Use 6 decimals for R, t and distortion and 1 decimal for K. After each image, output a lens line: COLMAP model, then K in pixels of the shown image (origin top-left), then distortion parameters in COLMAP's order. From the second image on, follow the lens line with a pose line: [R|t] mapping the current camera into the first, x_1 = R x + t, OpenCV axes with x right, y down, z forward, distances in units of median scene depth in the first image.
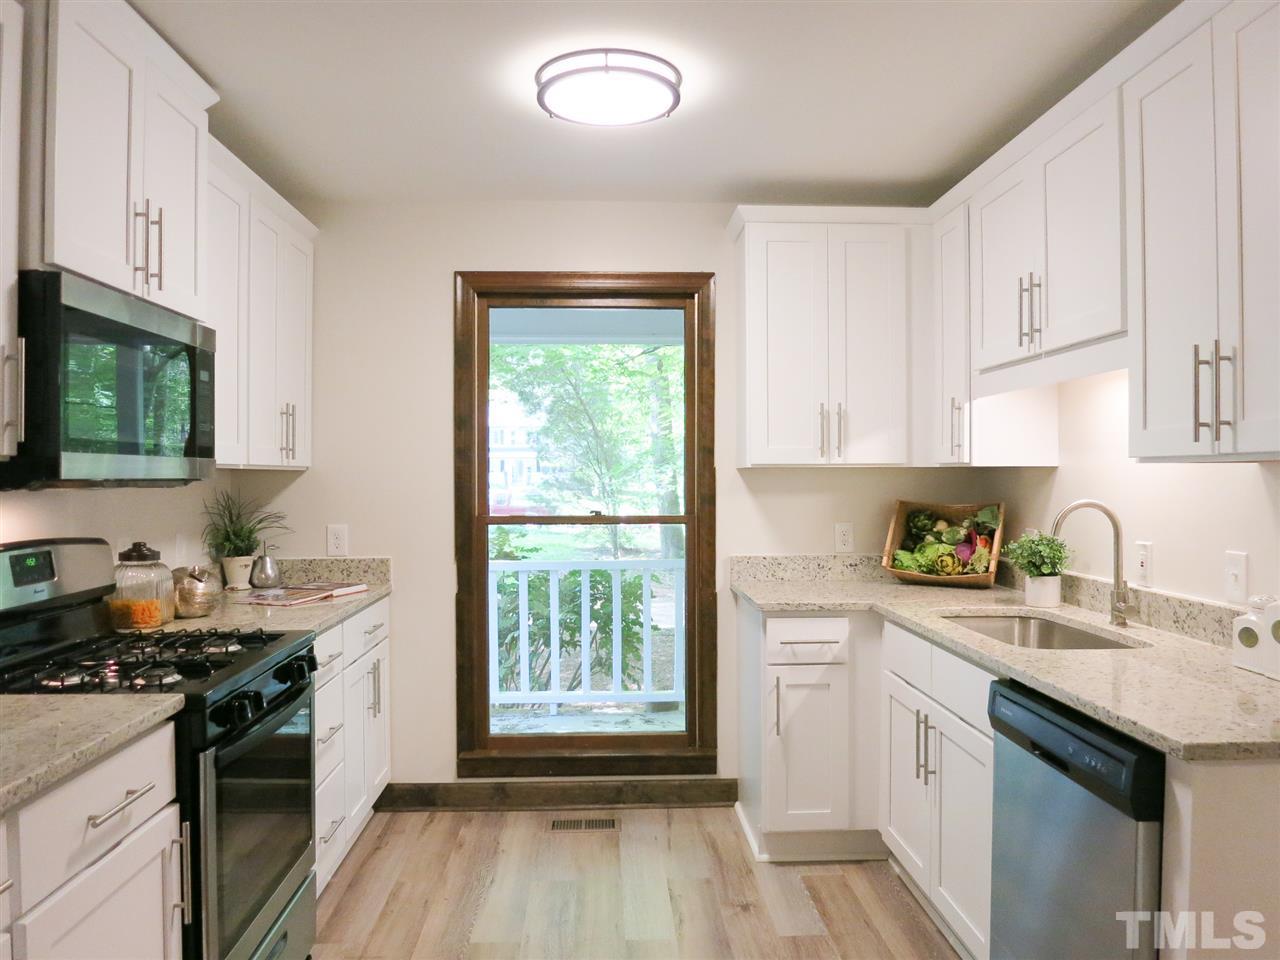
lens RADIAL K [[934.7, 0, 639.8], [0, 934.7, 474.2], [0, 0, 1]] dist [-0.028978, -0.002433]
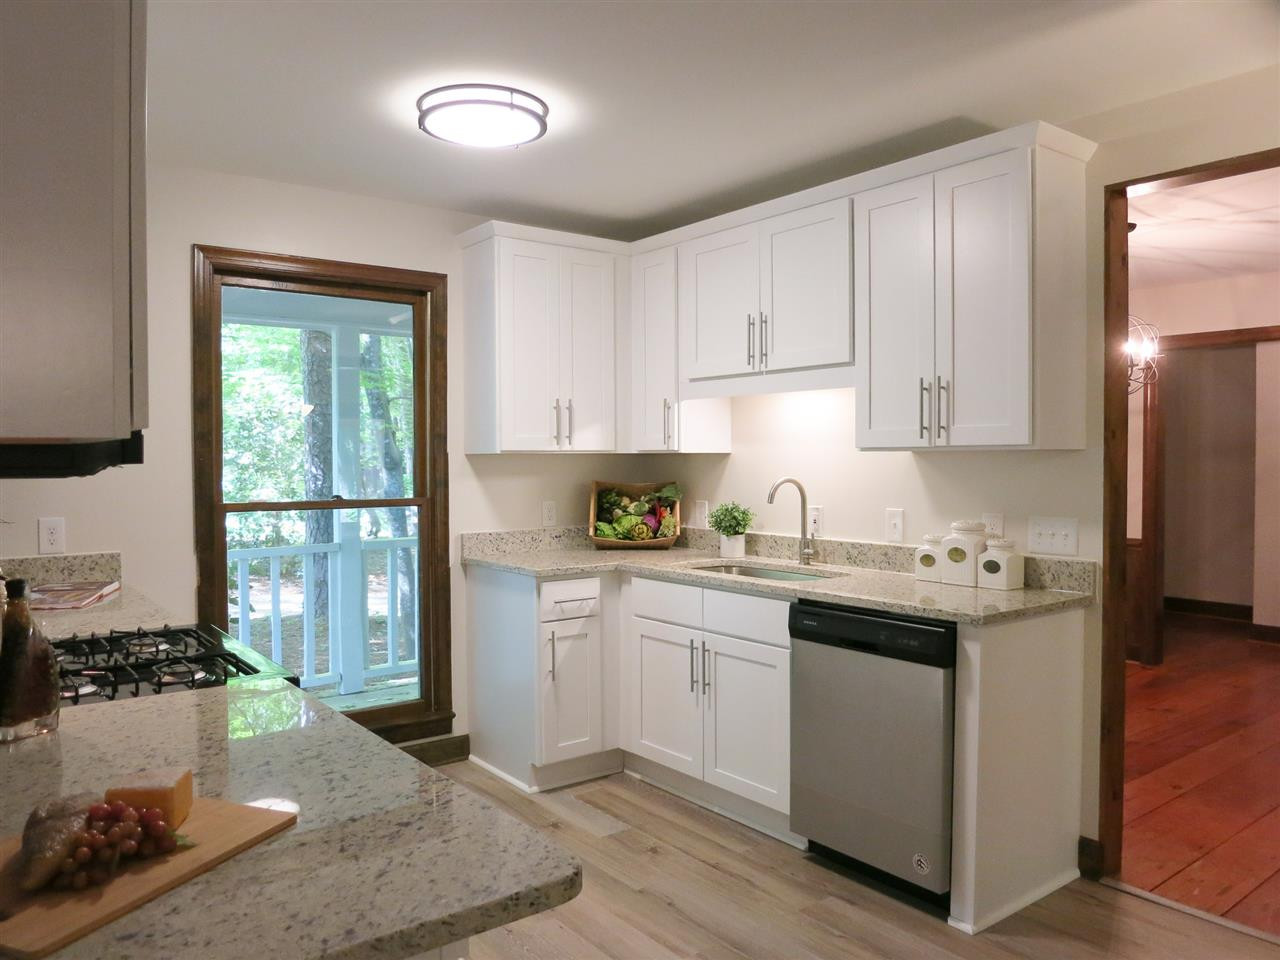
lens RADIAL K [[934.7, 0, 633.2], [0, 934.7, 468.5], [0, 0, 1]] dist [-0.028978, -0.002433]
pose [[0.822570, -0.006768, 0.568624, -0.424369], [0.001475, 0.999951, 0.009768, 0.000267], [-0.568663, -0.007196, 0.822539, -0.024520]]
